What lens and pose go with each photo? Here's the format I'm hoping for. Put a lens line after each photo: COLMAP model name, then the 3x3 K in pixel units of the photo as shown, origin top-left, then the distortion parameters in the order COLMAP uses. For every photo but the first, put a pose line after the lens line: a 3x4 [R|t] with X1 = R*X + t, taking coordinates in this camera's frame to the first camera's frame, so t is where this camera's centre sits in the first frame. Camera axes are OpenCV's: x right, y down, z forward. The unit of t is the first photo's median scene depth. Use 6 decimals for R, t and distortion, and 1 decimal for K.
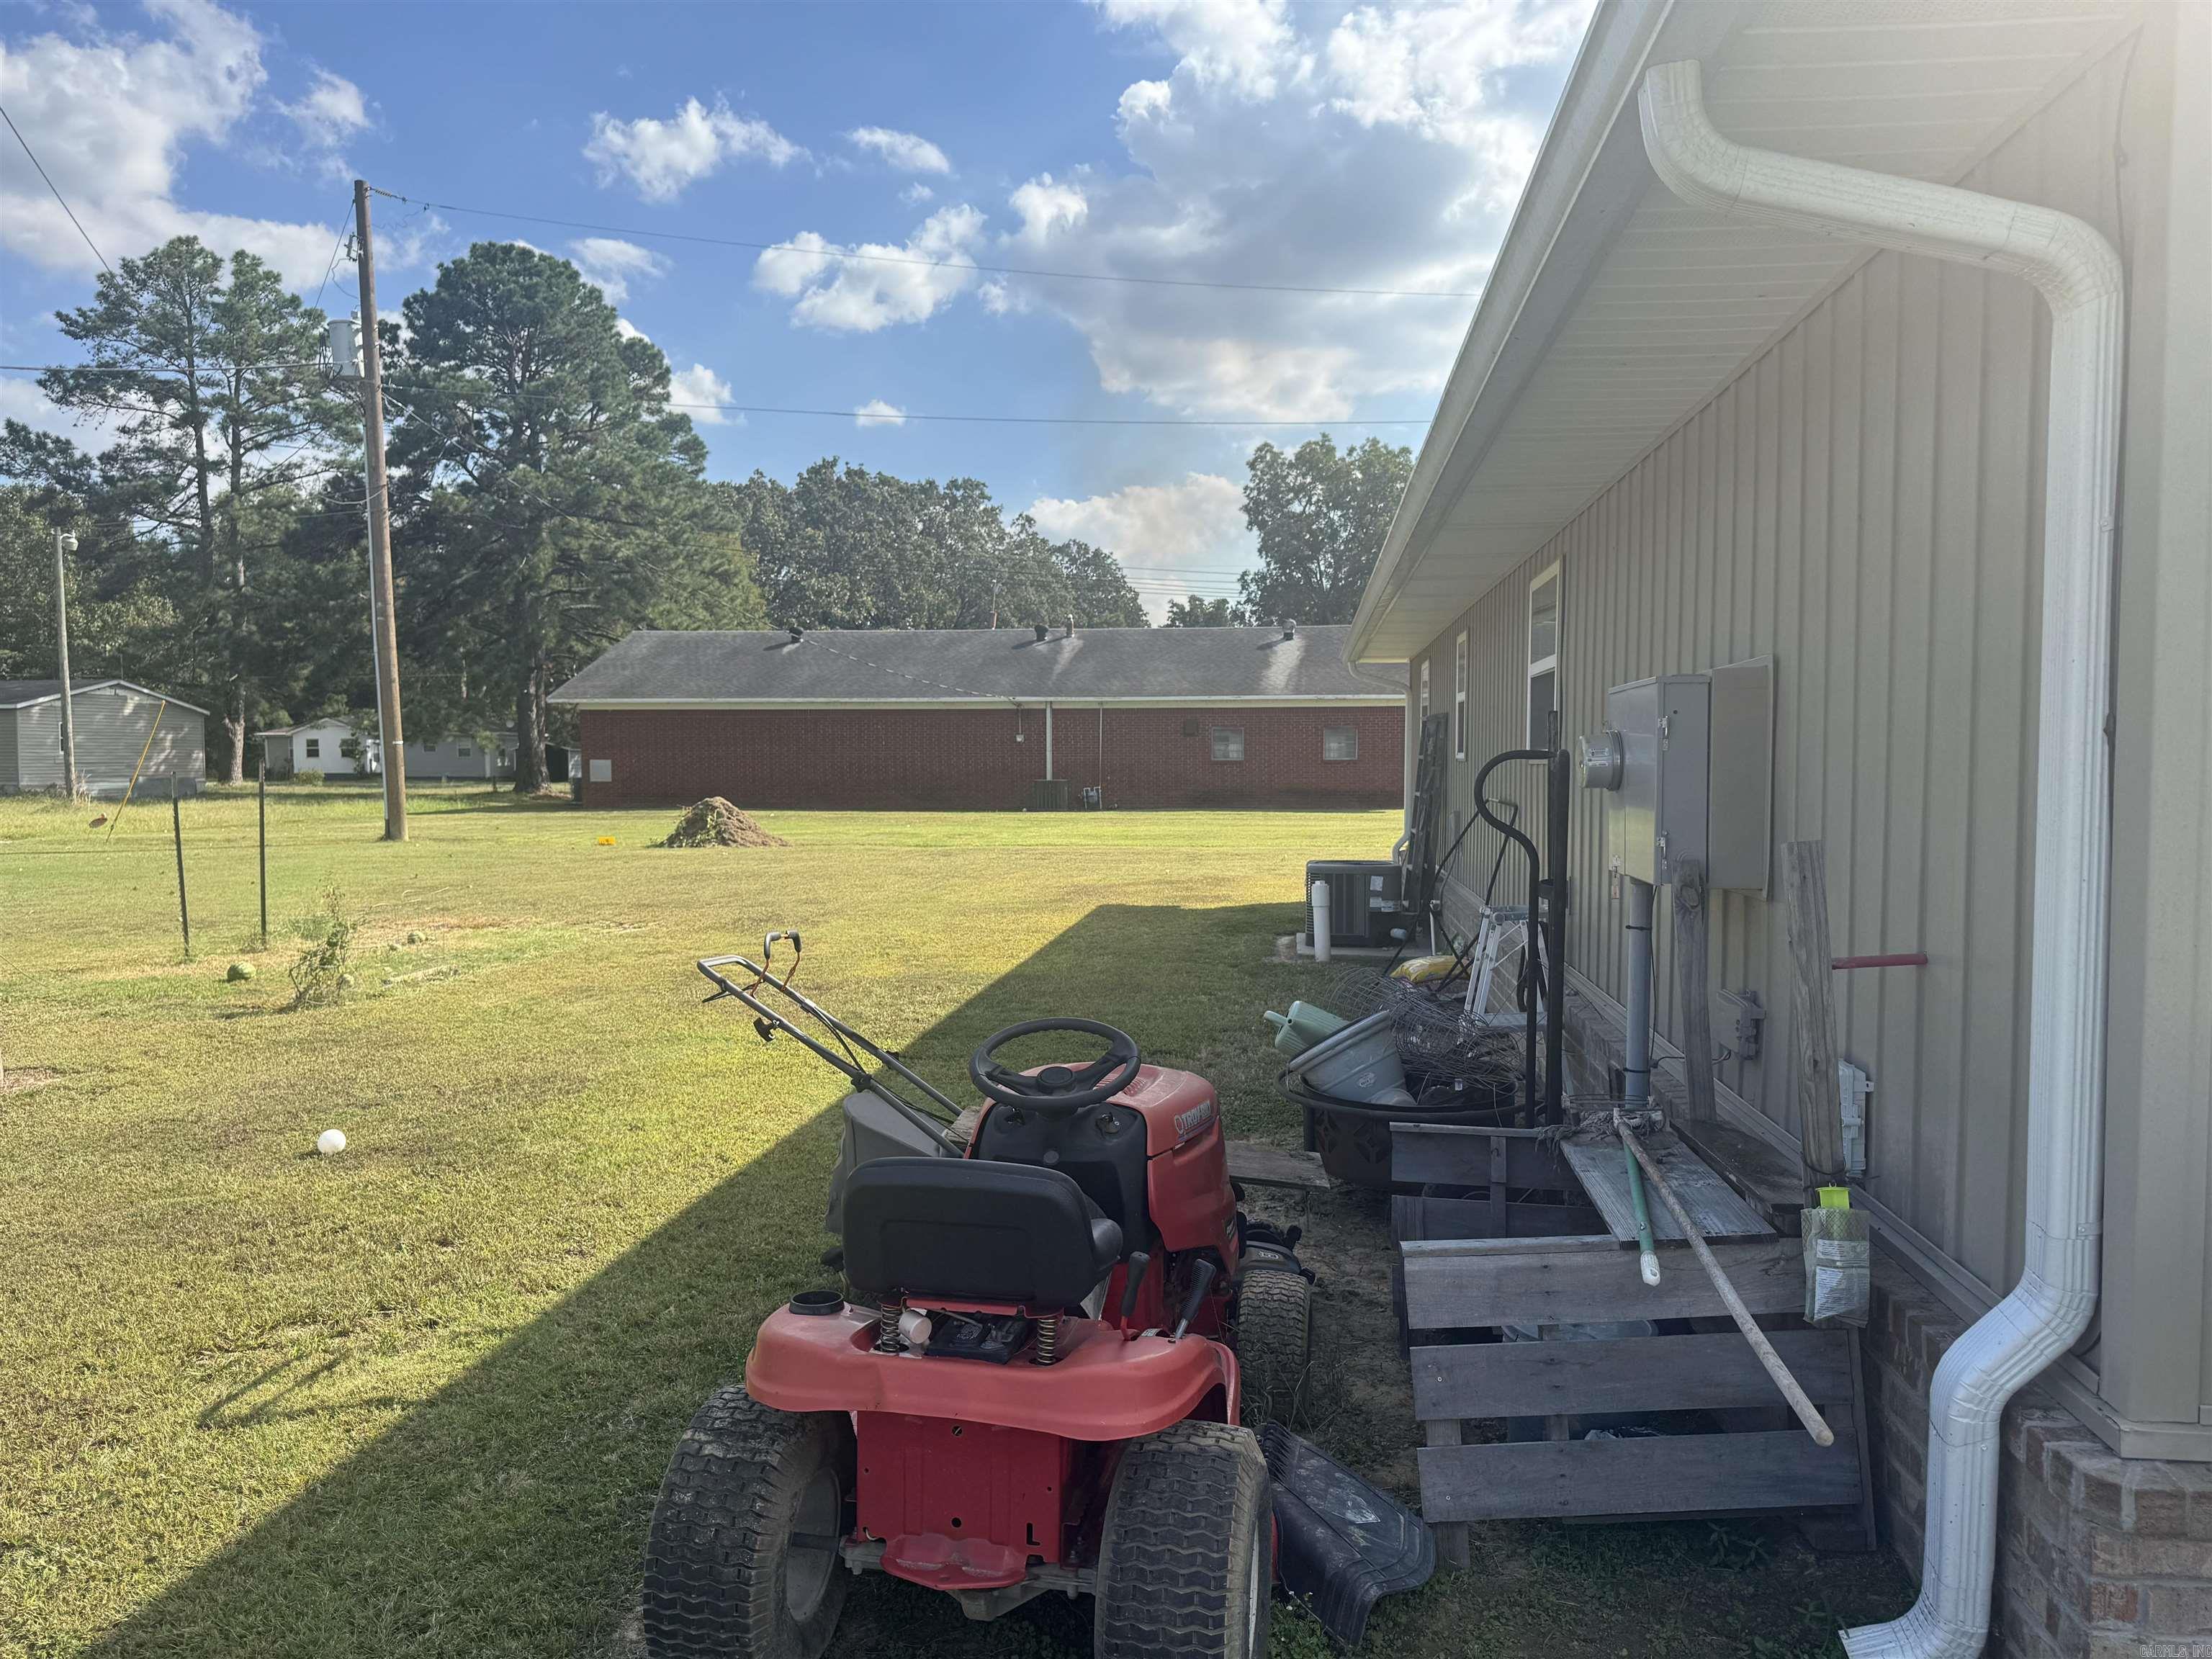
lens RADIAL K [[1544.0, 0, 1105.5], [0, 1544.0, 834.7], [0, 0, 1]] dist [-0.005349, -0.001690]
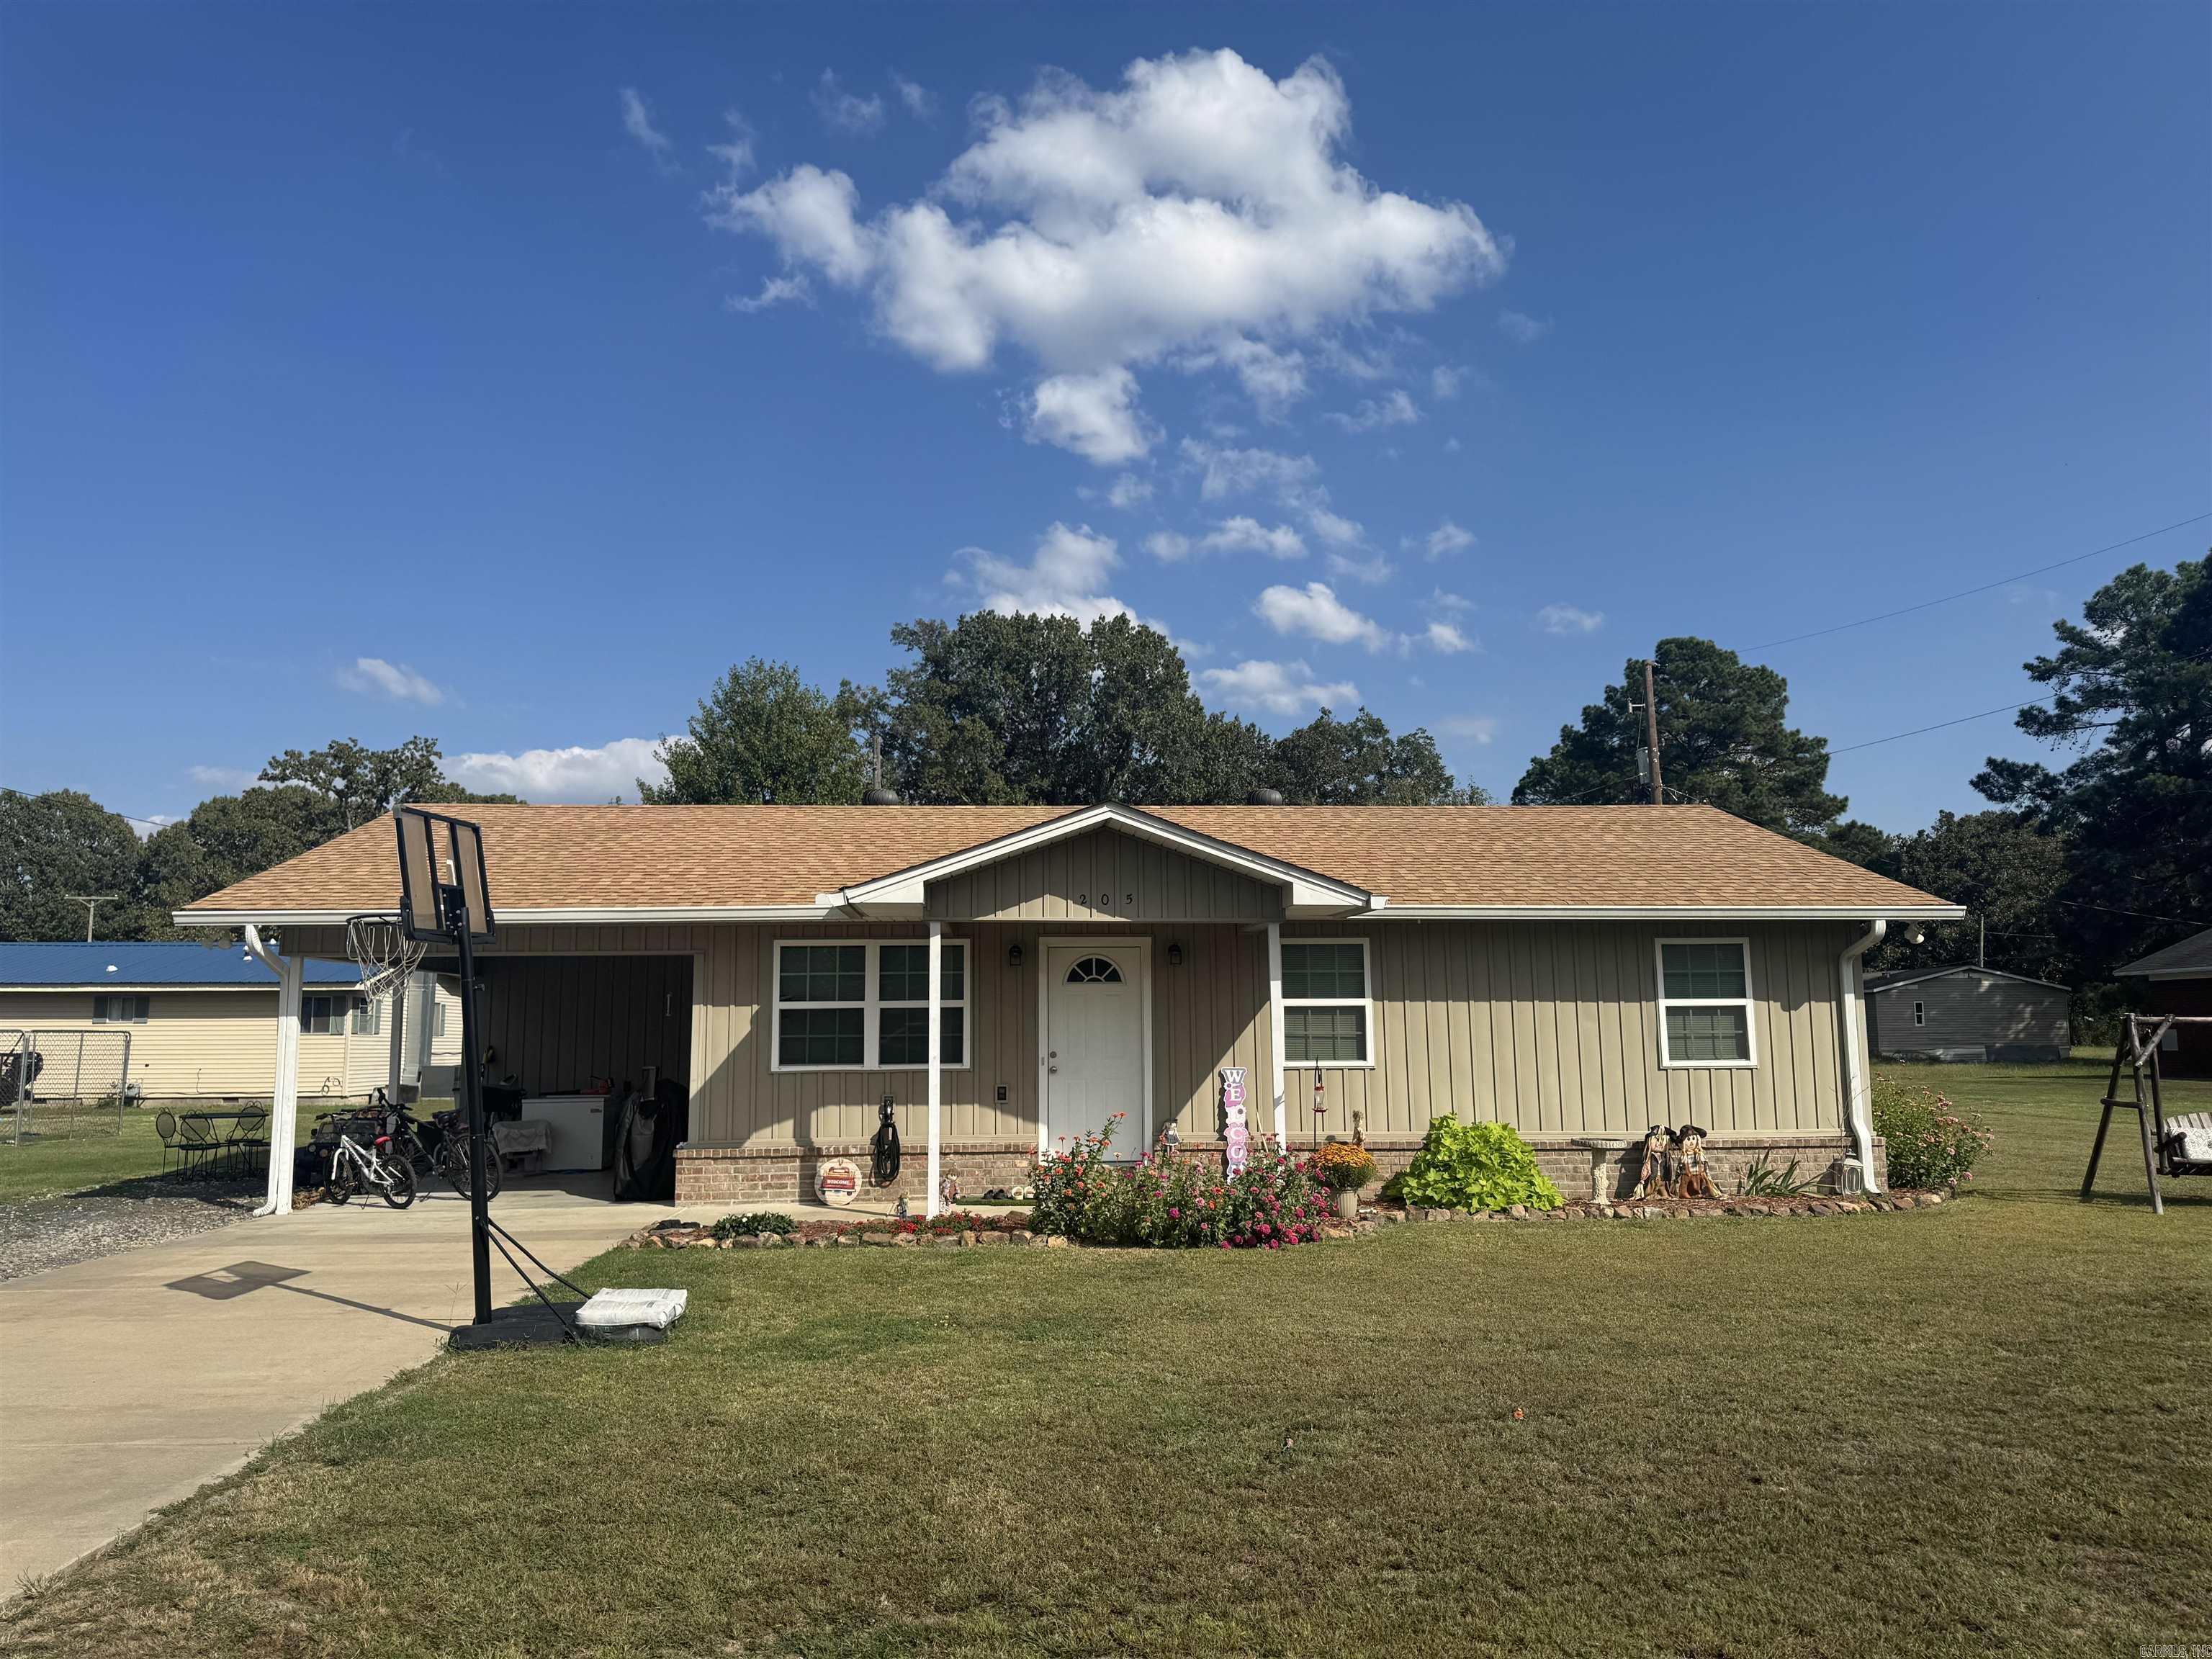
lens RADIAL K [[1544.0, 0, 1105.6], [0, 1544.0, 827.5], [0, 0, 1]] dist [-0.005349, -0.001690]
pose [[0.186939, -0.134382, -0.973137, 0.450097], [-0.036891, 0.988940, -0.143651, -0.005165], [0.981679, 0.062755, 0.179914, 0.069360]]
